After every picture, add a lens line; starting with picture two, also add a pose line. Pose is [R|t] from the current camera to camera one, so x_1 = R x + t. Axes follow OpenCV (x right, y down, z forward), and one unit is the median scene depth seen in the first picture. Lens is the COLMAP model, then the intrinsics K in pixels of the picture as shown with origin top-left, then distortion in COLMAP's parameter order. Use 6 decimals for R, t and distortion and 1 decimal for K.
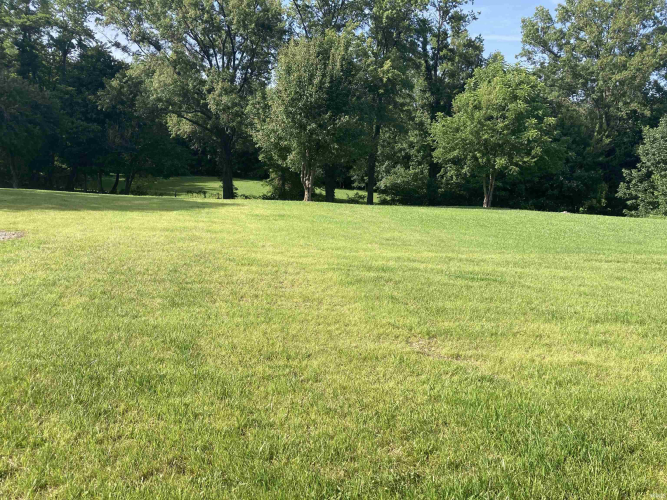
lens RADIAL K [[550.4, 0, 333.5], [0, 550.4, 250.0], [0, 0, 1]] dist [0.003176, -0.003788]
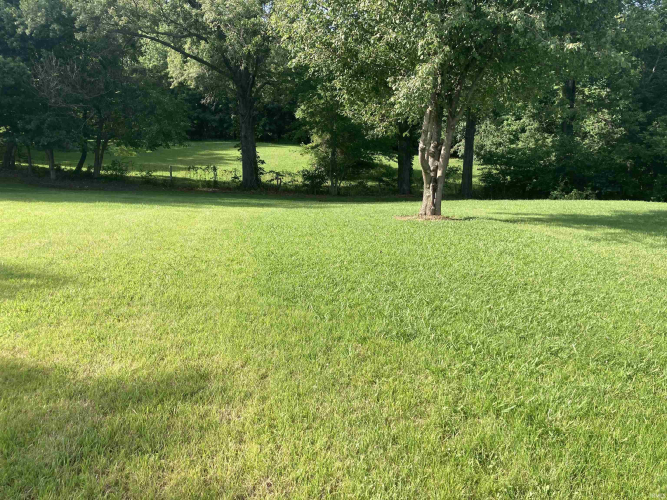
lens RADIAL K [[550.4, 0, 333.5], [0, 550.4, 250.0], [0, 0, 1]] dist [0.003176, -0.003788]
pose [[0.997537, -0.004917, -0.069972, -0.045145], [0.009981, 0.997339, 0.072213, -0.050242], [0.069431, -0.072734, 0.994932, 0.332550]]
